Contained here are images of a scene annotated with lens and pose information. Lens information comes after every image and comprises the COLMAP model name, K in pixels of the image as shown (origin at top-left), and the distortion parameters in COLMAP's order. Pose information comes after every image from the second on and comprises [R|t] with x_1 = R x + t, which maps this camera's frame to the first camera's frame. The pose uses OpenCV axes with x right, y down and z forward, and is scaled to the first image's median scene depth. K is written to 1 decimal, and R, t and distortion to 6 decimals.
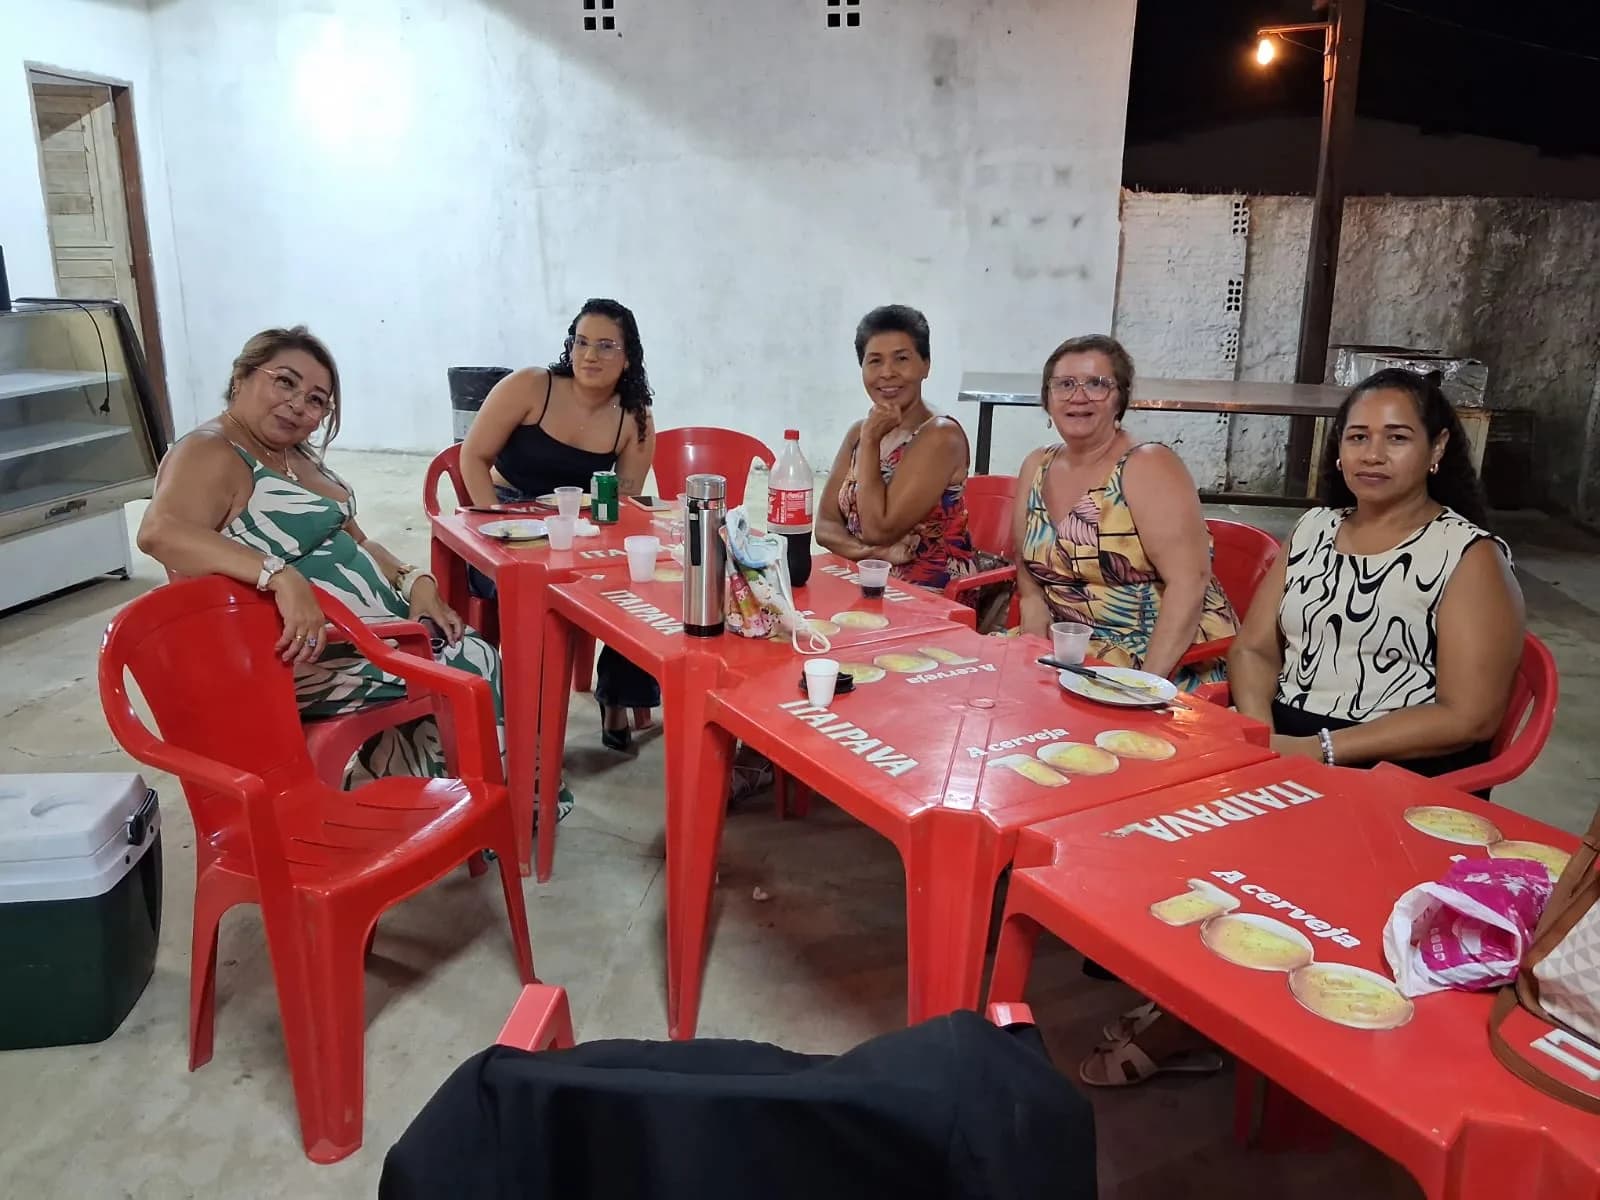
lens RADIAL K [[1297.5, 0, 807.2], [0, 1297.5, 604.4], [0, 0, 1]] dist [-0.000874, -0.002847]
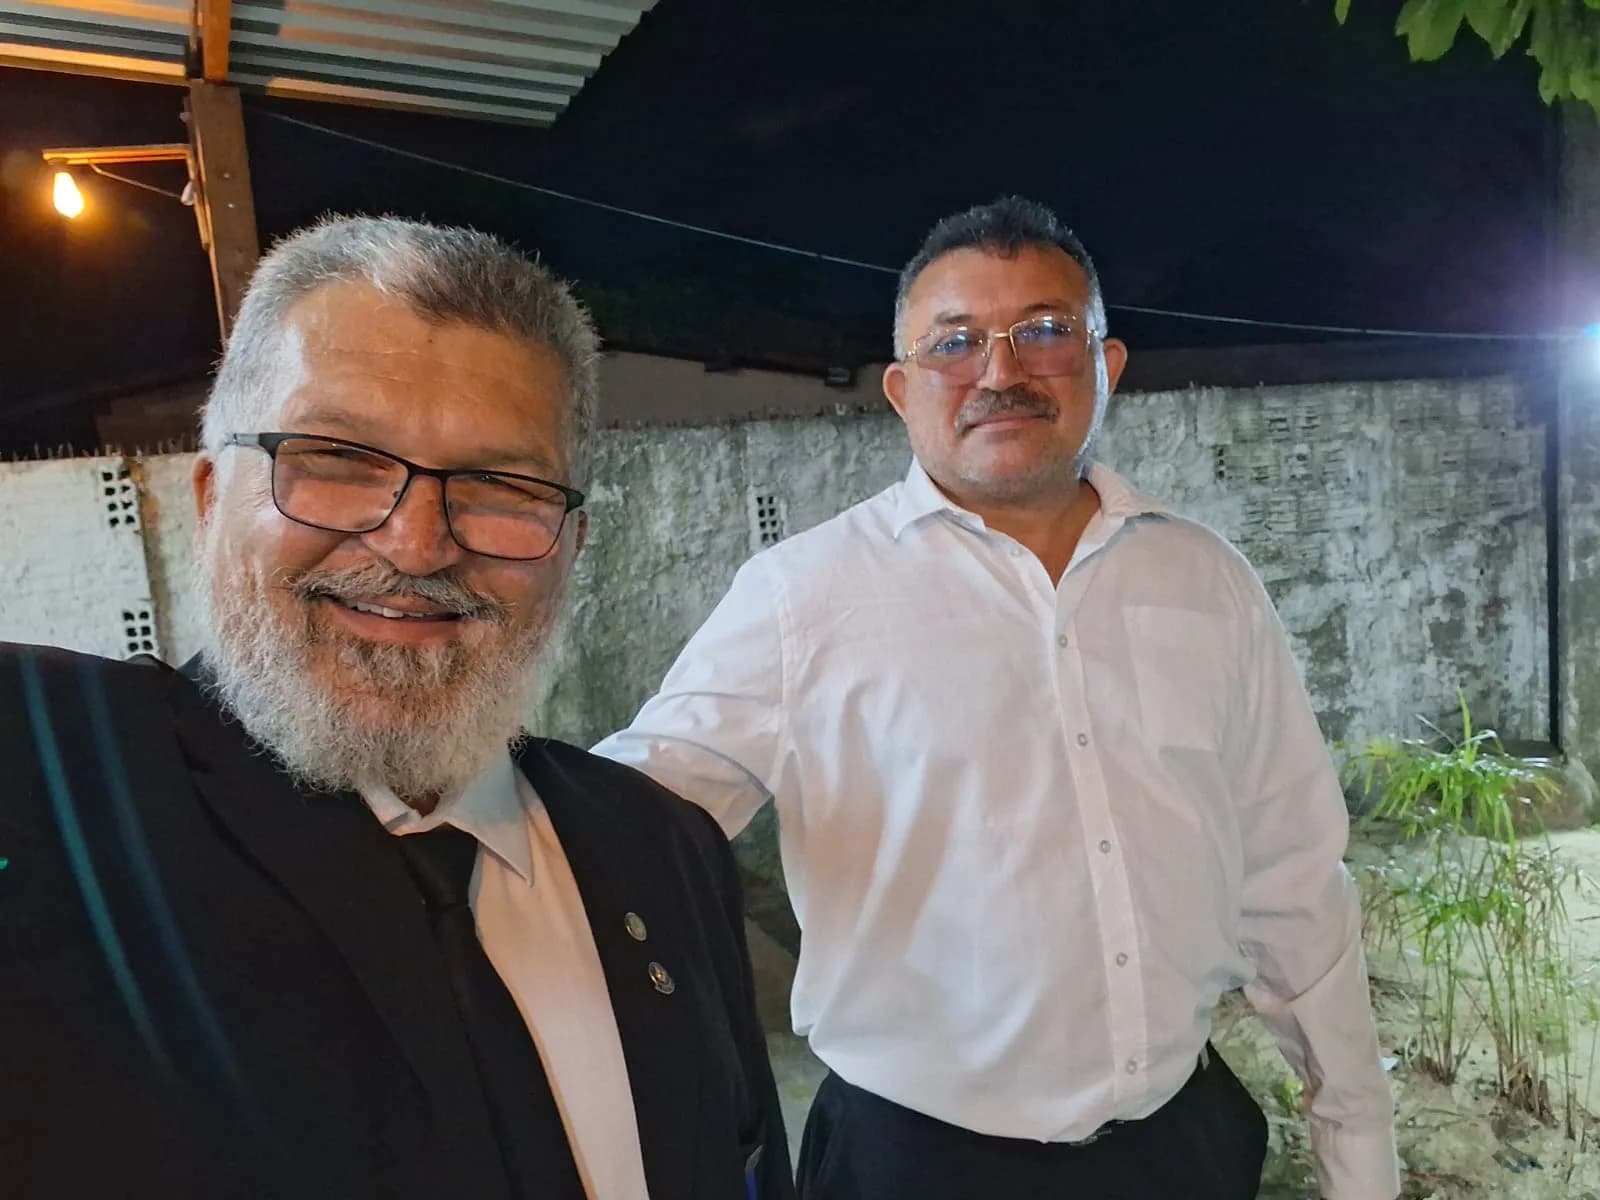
lens RADIAL K [[1297.5, 0, 807.2], [0, 1297.5, 604.4], [0, 0, 1]] dist [-0.000874, -0.002847]
pose [[0.854832, -0.127736, 0.502937, 0.302267], [0.209307, 0.971762, -0.108946, -0.138648], [-0.474819, 0.198399, 0.857429, 0.418896]]
